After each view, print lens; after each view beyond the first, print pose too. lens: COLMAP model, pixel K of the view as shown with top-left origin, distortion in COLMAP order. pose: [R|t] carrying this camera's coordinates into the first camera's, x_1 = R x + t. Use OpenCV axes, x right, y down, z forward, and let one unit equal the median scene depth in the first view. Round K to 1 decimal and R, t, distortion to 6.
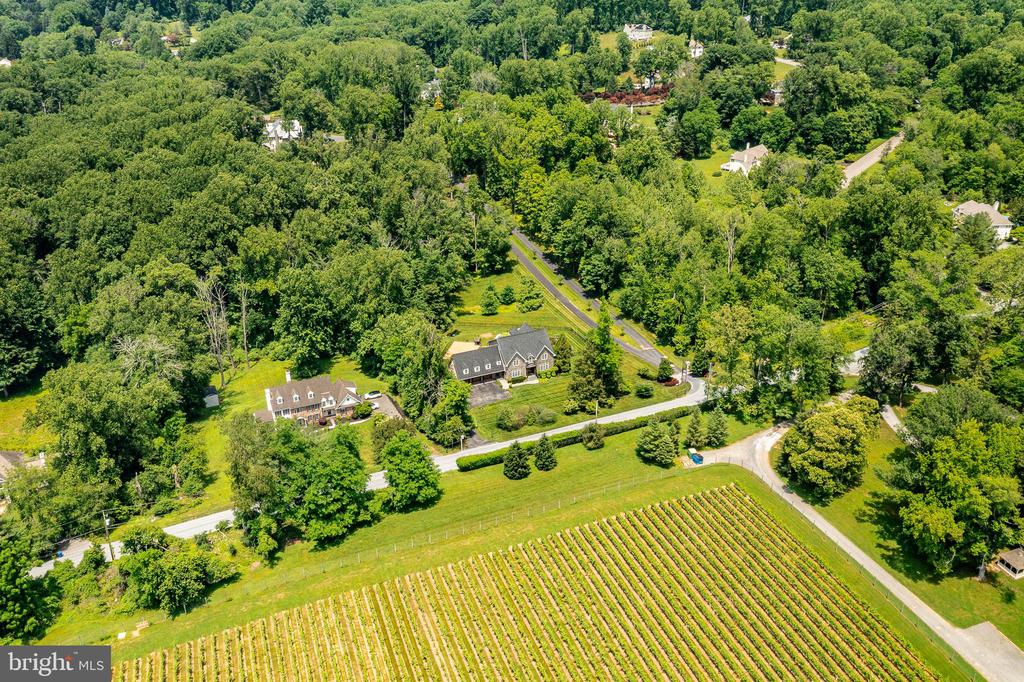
lens RADIAL K [[812.4, 0, 512.0], [0, 812.4, 341.0], [0, 0, 1]] dist [-0.014936, -0.010876]
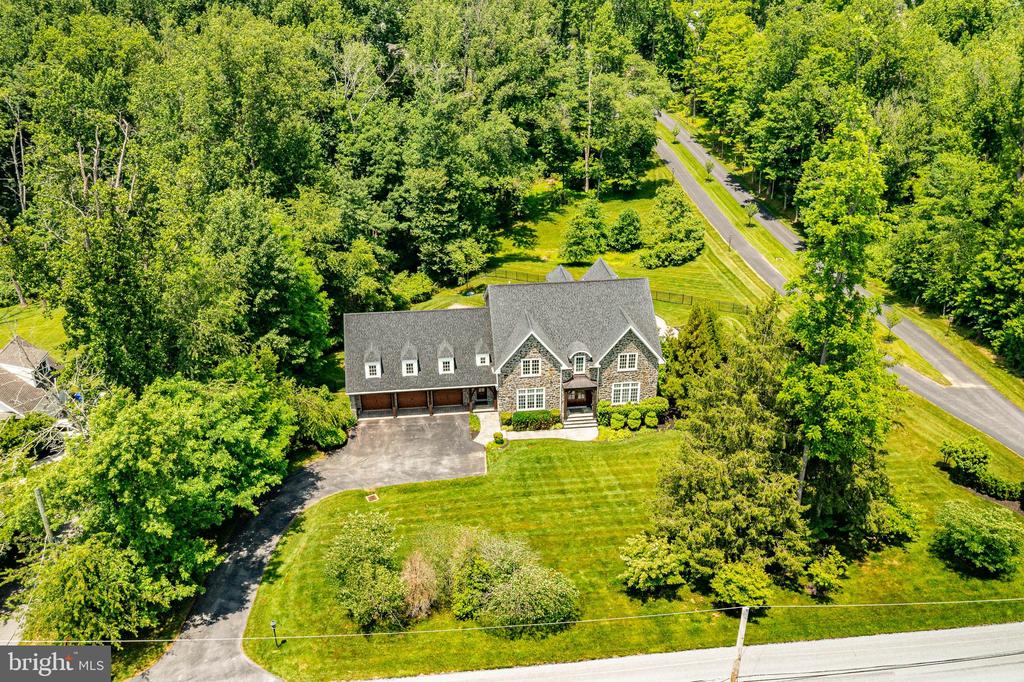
lens RADIAL K [[820.0, 0, 511.9], [0, 820.0, 344.6], [0, 0, 1]] dist [-0.012532, -0.001266]
pose [[0.956105, 0.132804, -0.261202, 0.080896], [-0.136305, 0.990655, 0.004752, 0.017797], [0.259392, 0.031060, 0.965273, 0.689763]]
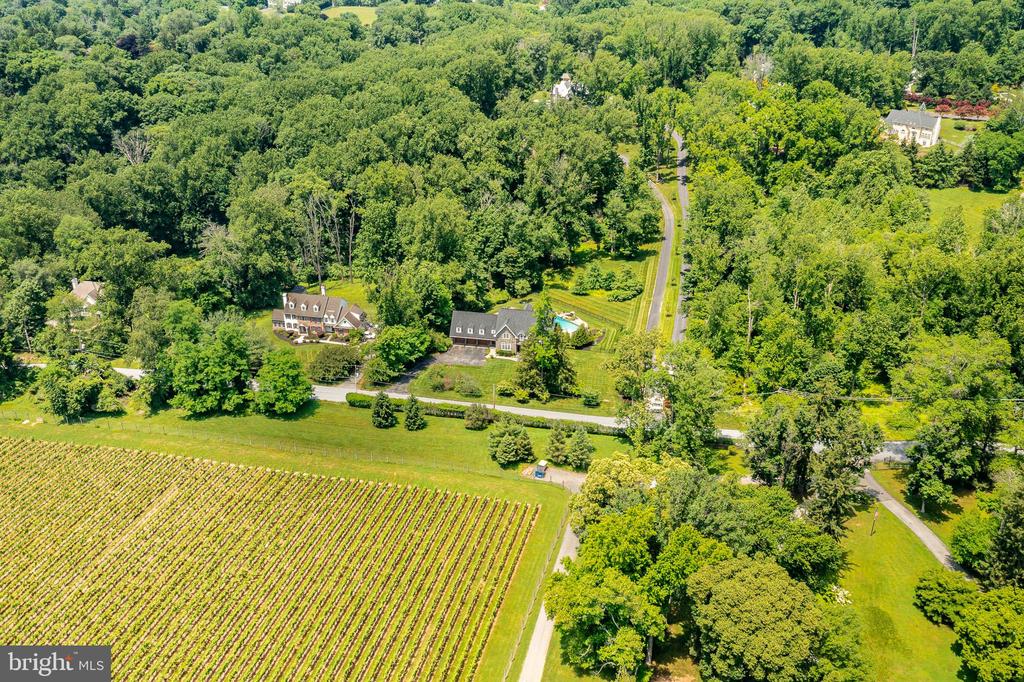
lens RADIAL K [[820.0, 0, 511.9], [0, 820.0, 344.6], [0, 0, 1]] dist [-0.012532, -0.001266]
pose [[0.831868, 0.278976, -0.479758, 0.498149], [-0.263548, 0.959356, 0.100884, -0.066856], [0.488404, 0.042517, 0.871582, 0.128171]]
